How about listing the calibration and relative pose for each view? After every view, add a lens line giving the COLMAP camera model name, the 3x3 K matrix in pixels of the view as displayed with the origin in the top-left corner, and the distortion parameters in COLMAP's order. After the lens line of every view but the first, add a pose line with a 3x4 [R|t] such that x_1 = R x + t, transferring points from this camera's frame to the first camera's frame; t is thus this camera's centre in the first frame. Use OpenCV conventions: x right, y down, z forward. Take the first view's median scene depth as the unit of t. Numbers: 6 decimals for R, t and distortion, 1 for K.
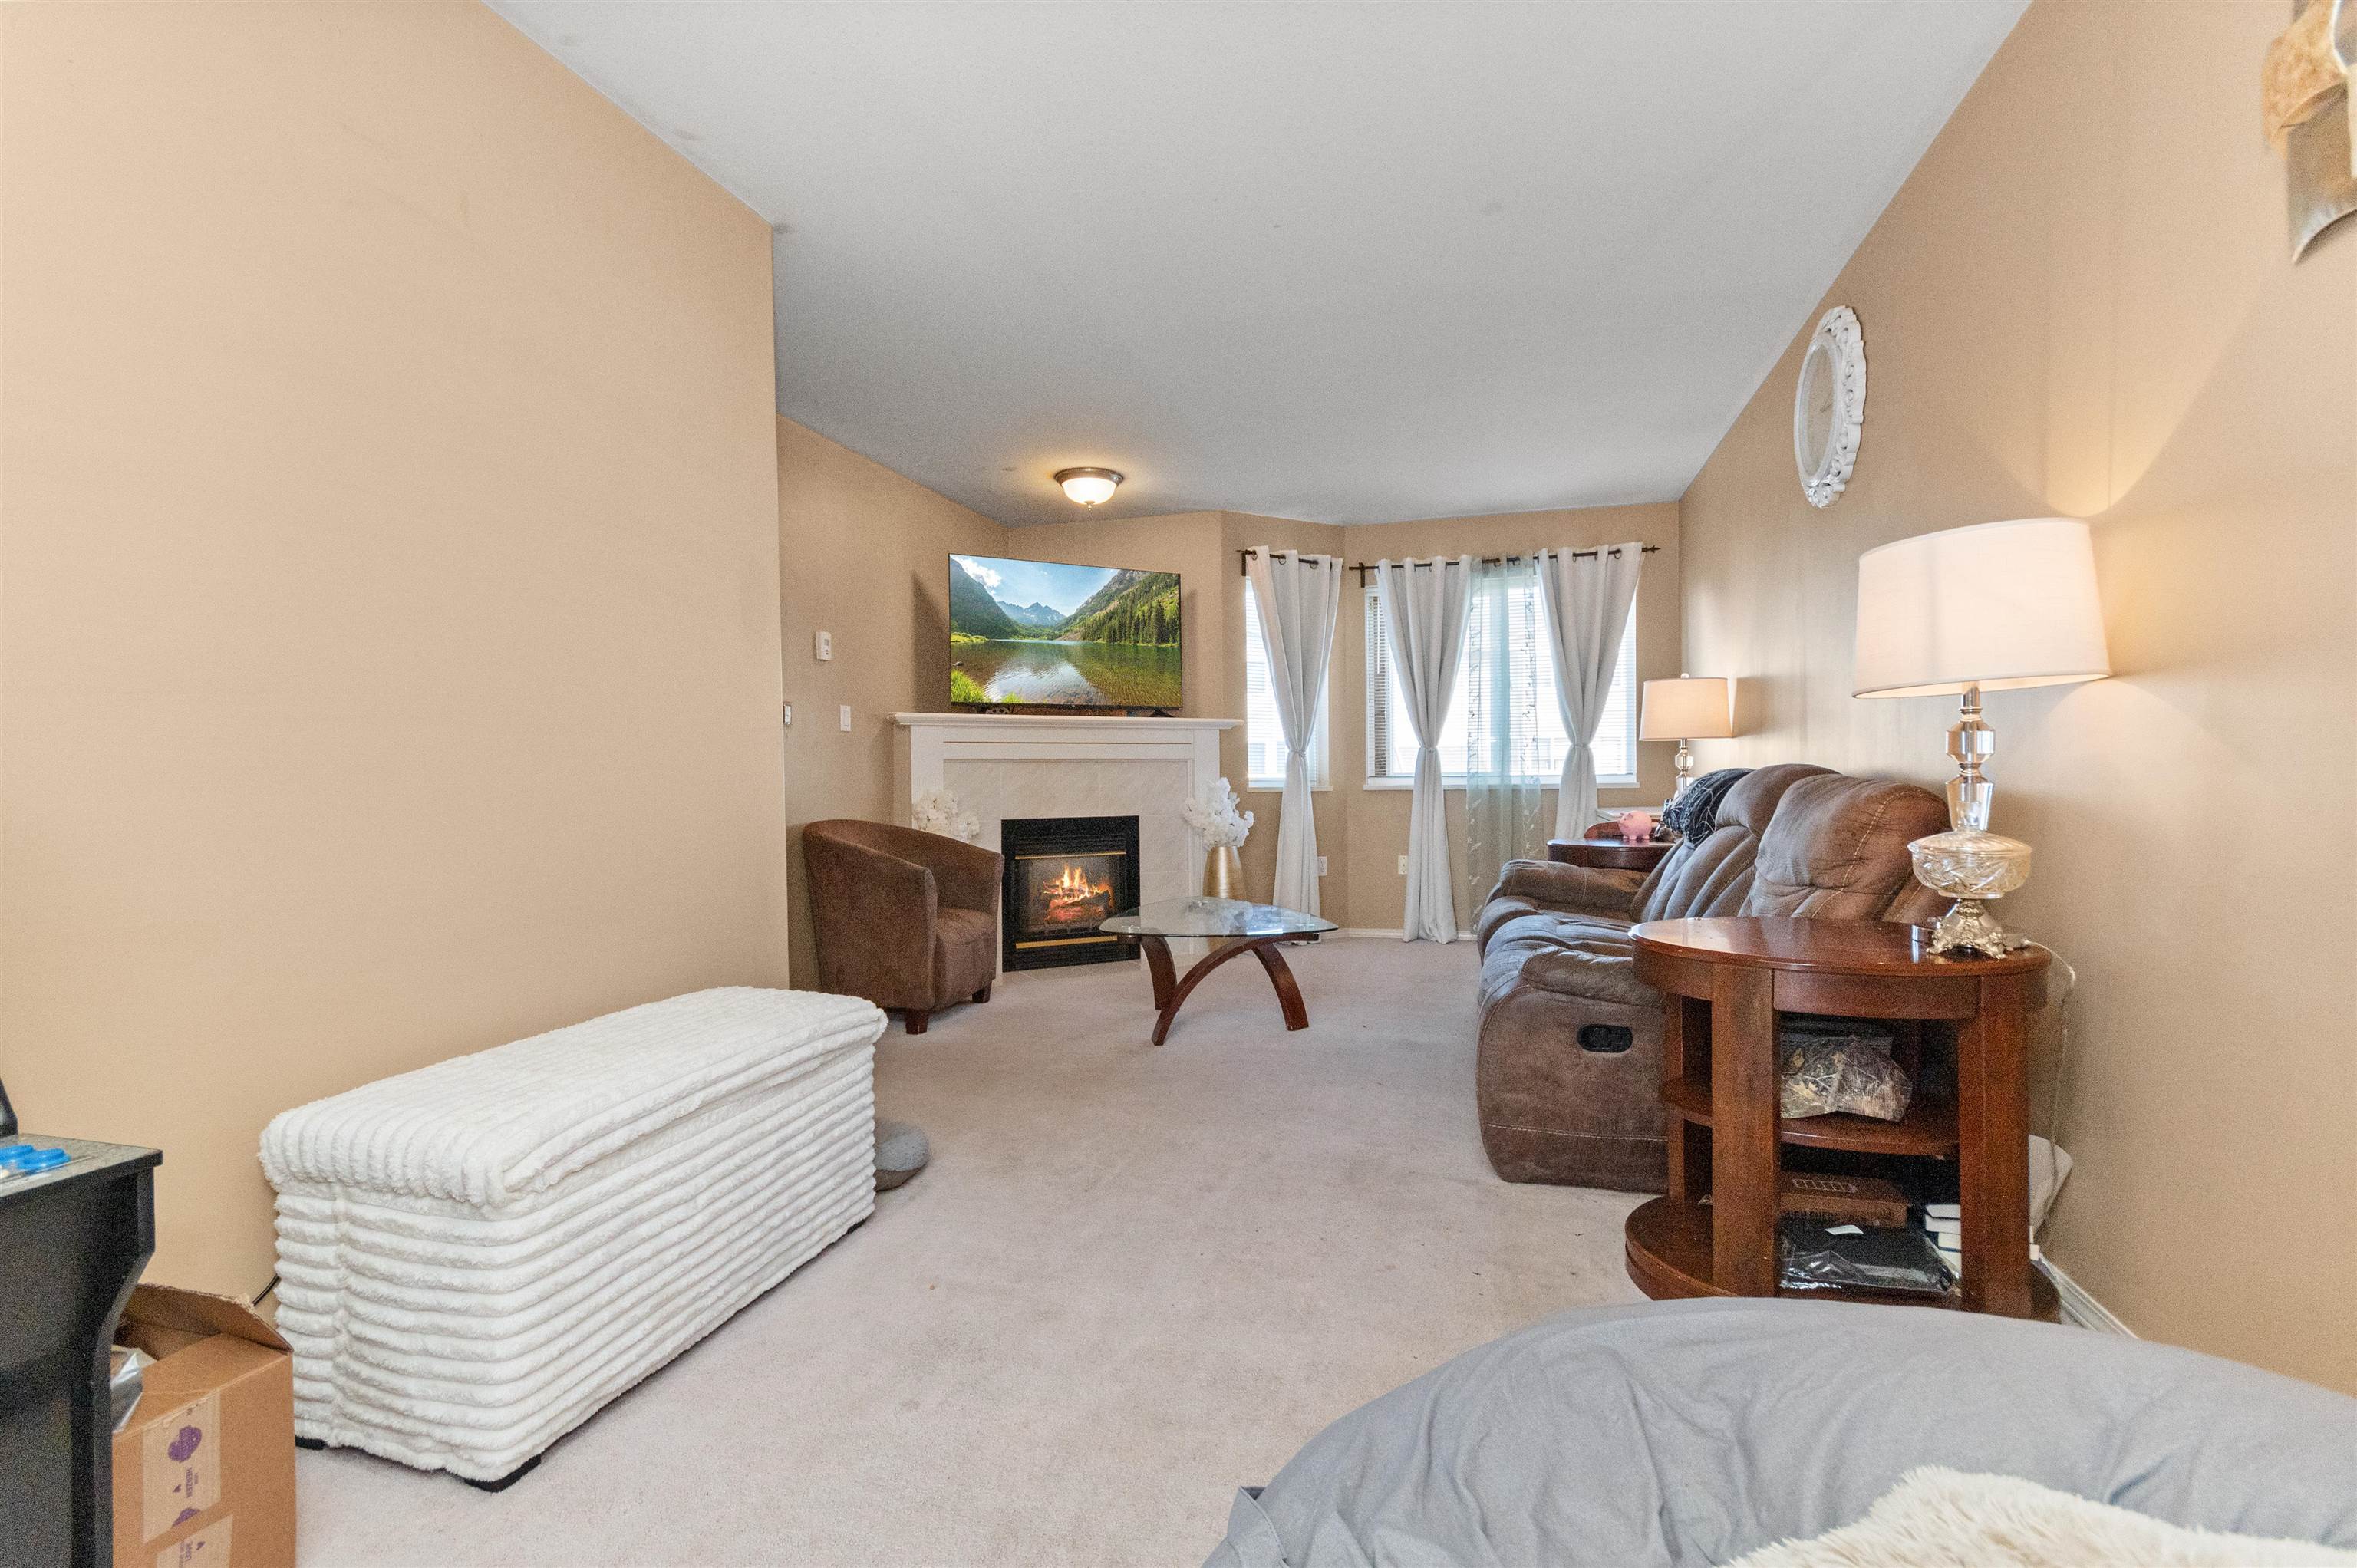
lens RADIAL K [[1064.4, 0, 1178.0], [0, 1064.4, 774.1], [0, 0, 1]] dist [0.000057, 0.000185]
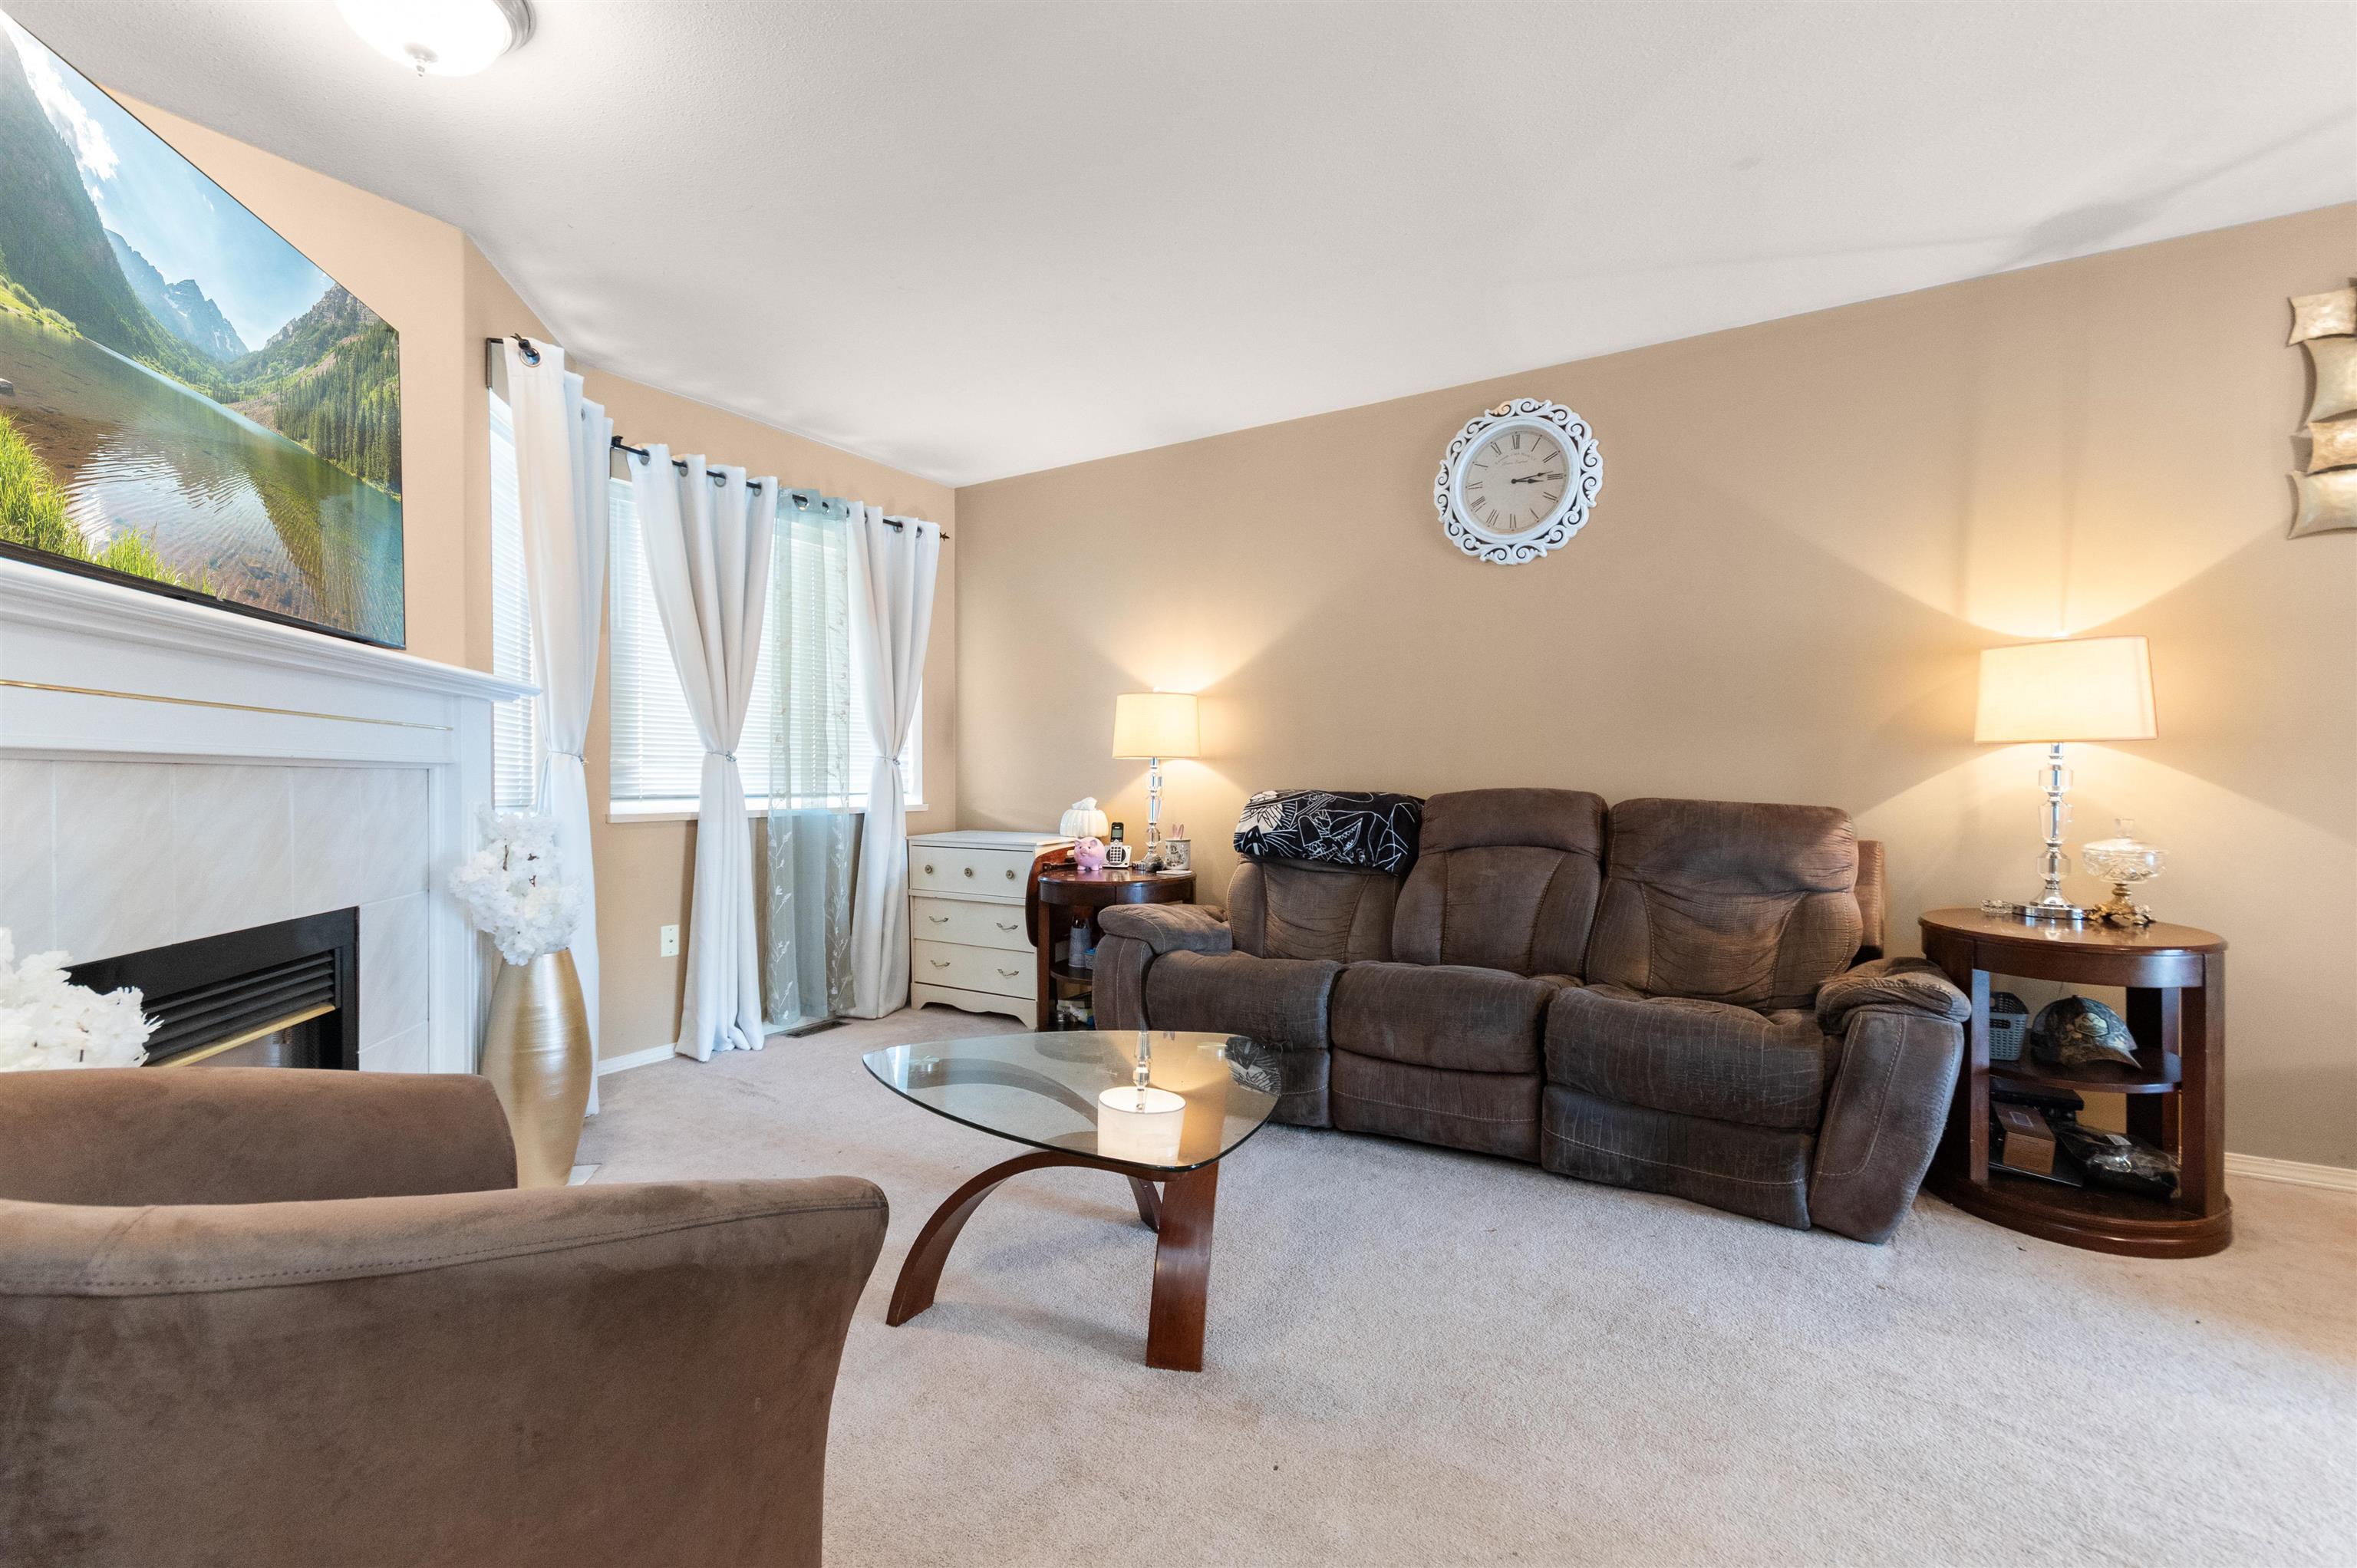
lens RADIAL K [[1050.2, 0, 1176.8], [0, 1050.2, 779.4], [0, 0, 1]] dist [0.000065, -0.024383]
pose [[0.266348, 0.006481, 0.963855, -0.349482], [-0.001067, 0.999979, -0.006429, -0.006988], [-0.963876, 0.000684, 0.266349, 0.628624]]
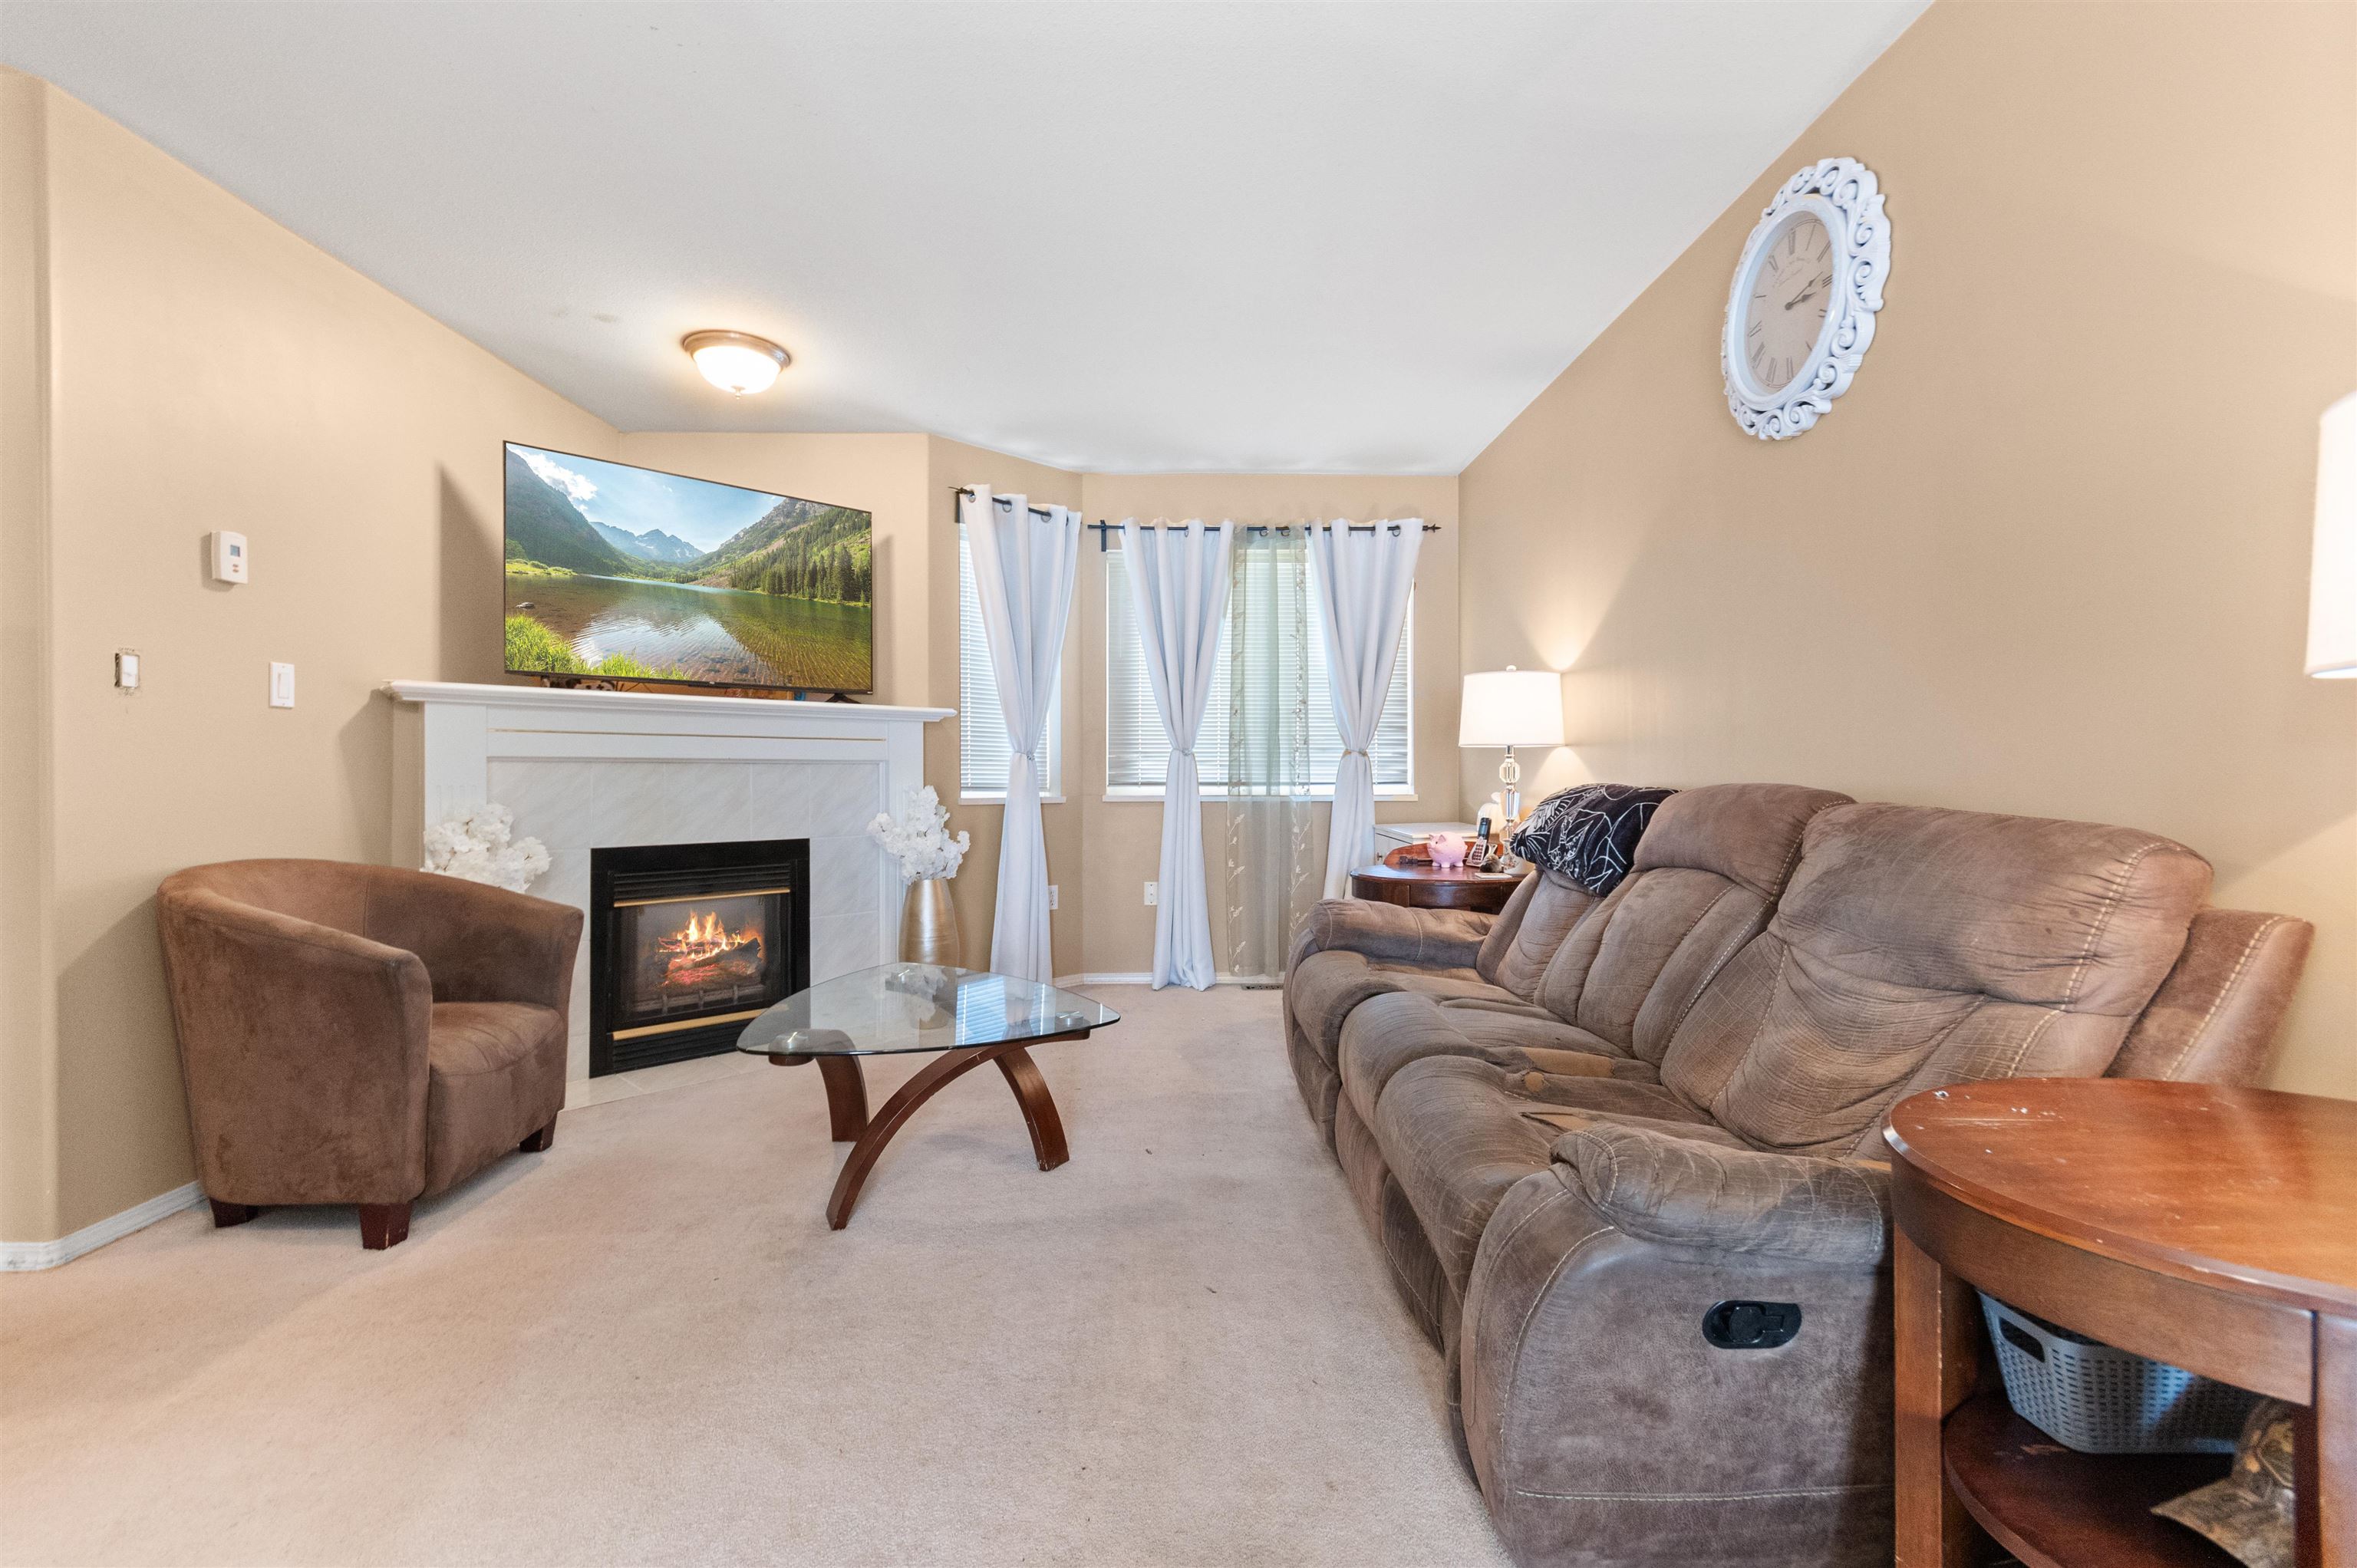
lens RADIAL K [[1064.4, 0, 1178.0], [0, 1064.4, 774.1], [0, 0, 1]] dist [0.000057, 0.000185]
pose [[0.956609, 0.010364, 0.291190, -0.008299], [-0.010513, 0.999944, -0.001053, -0.006686], [-0.291184, -0.002054, 0.956665, 0.248787]]
